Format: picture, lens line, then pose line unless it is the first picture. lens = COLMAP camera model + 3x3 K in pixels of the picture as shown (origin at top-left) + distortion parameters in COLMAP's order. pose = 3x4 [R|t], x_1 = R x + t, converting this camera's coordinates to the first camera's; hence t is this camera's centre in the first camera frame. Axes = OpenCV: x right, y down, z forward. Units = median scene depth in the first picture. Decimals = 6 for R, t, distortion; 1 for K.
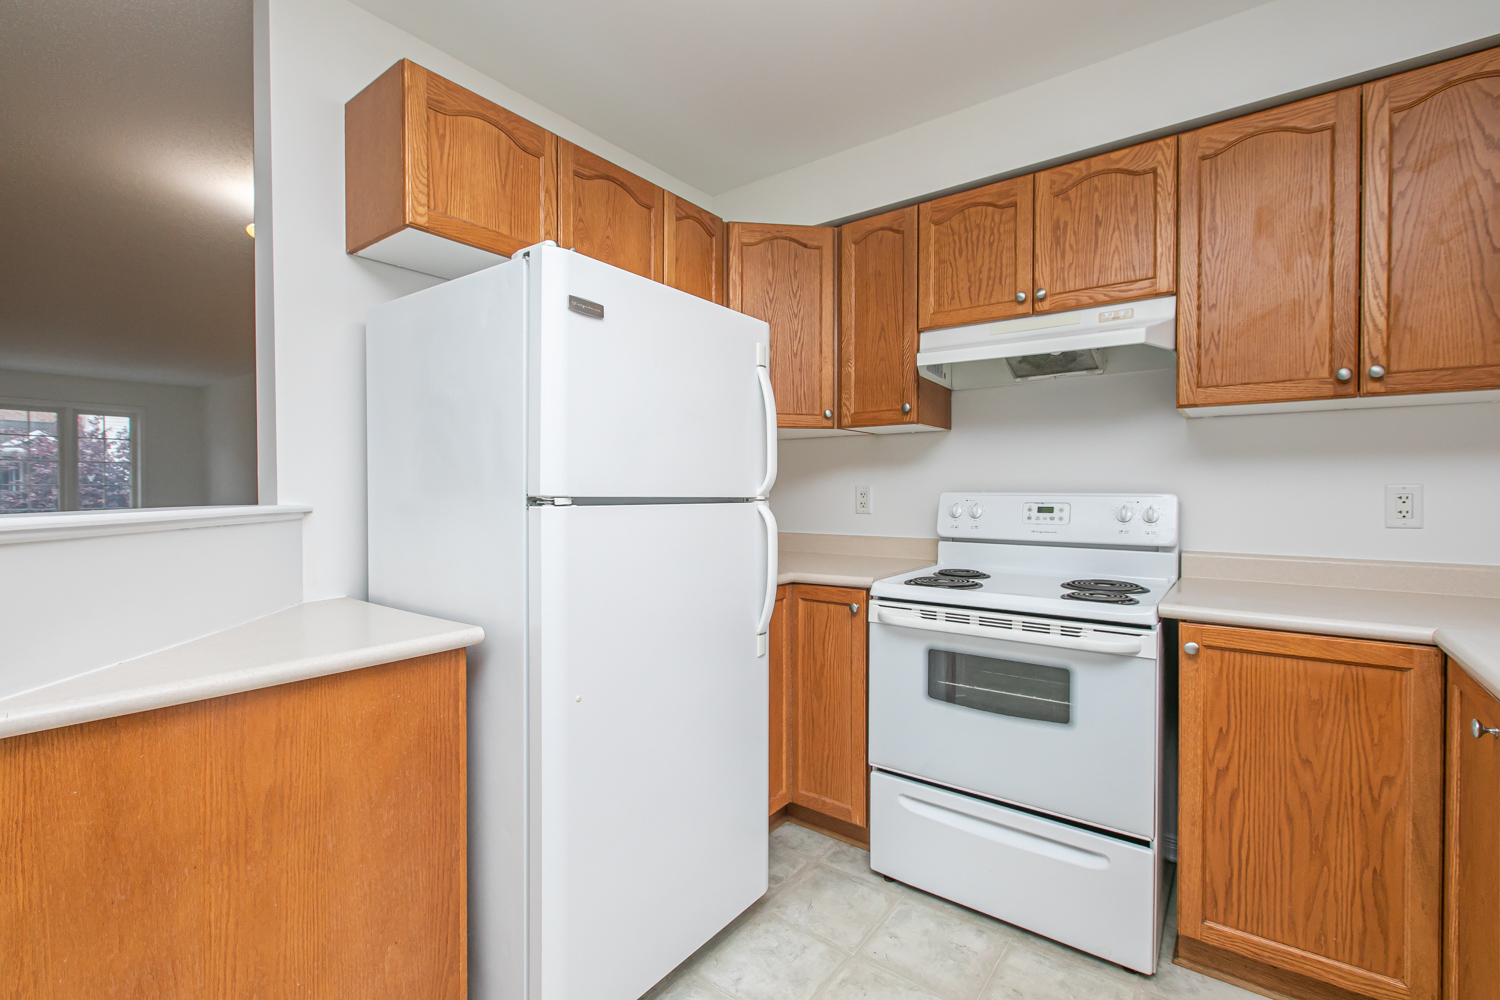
lens RADIAL K [[669.1, 0, 756.7], [0, 669.1, 498.3], [0, 0, 1]] dist [-0.001920, -0.000212]
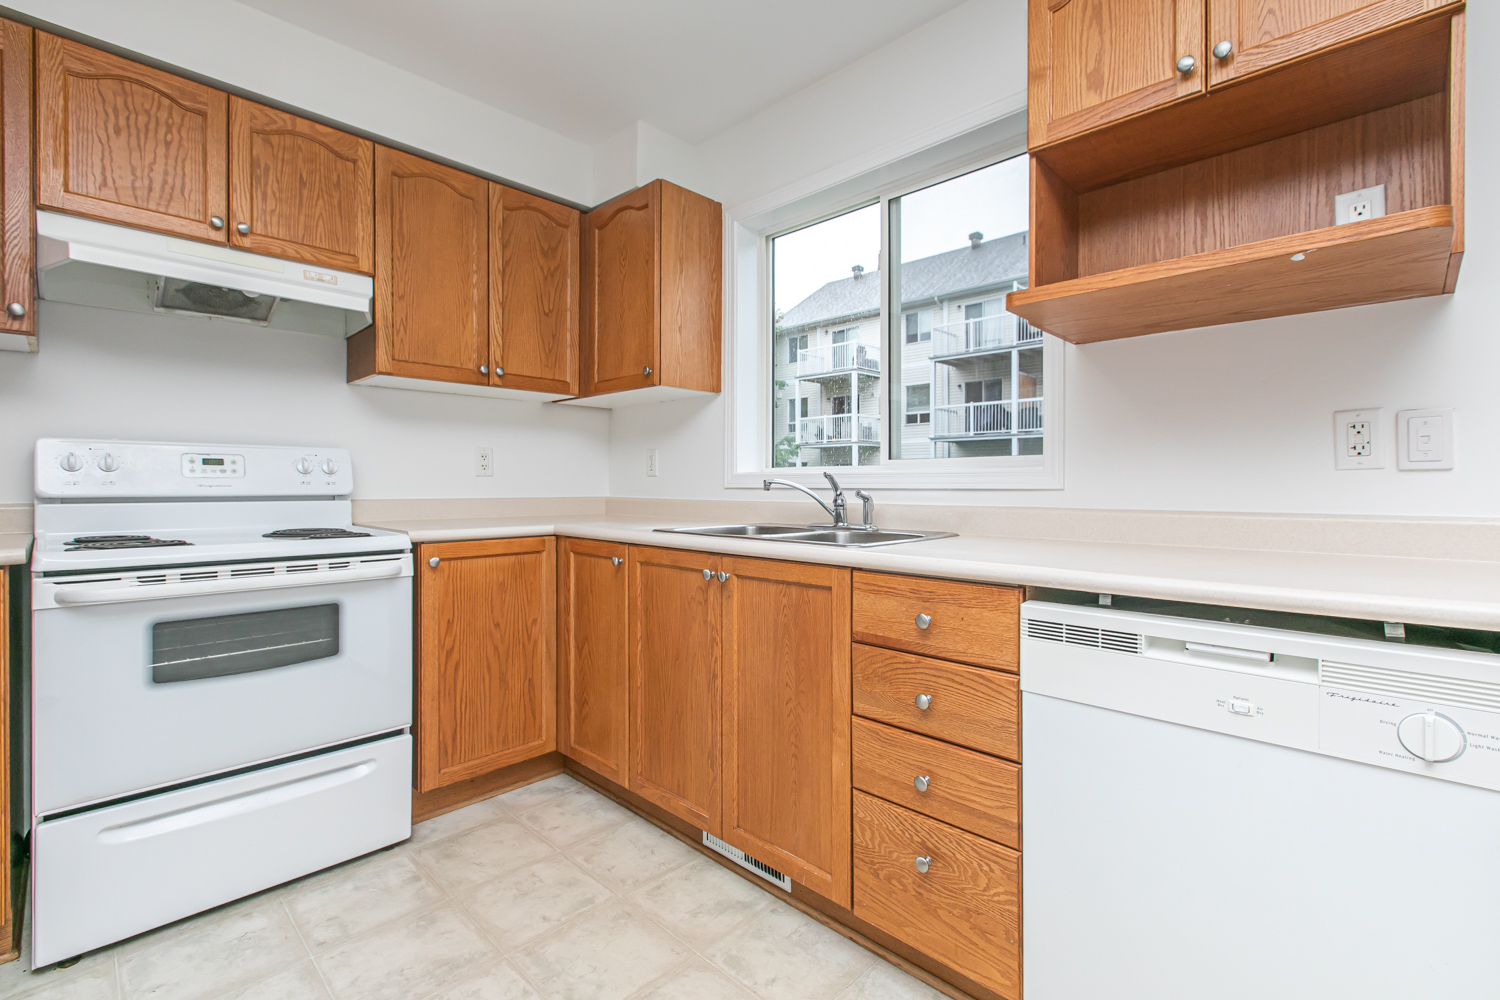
lens RADIAL K [[669.1, 0, 747.8], [0, 669.1, 489.1], [0, 0, 1]] dist [-0.001920, -0.000212]
pose [[0.126950, -0.005187, 0.991896, -0.433909], [0.010763, 0.999935, 0.003851, 0.067569], [-0.991851, 0.010187, 0.126997, 0.186499]]
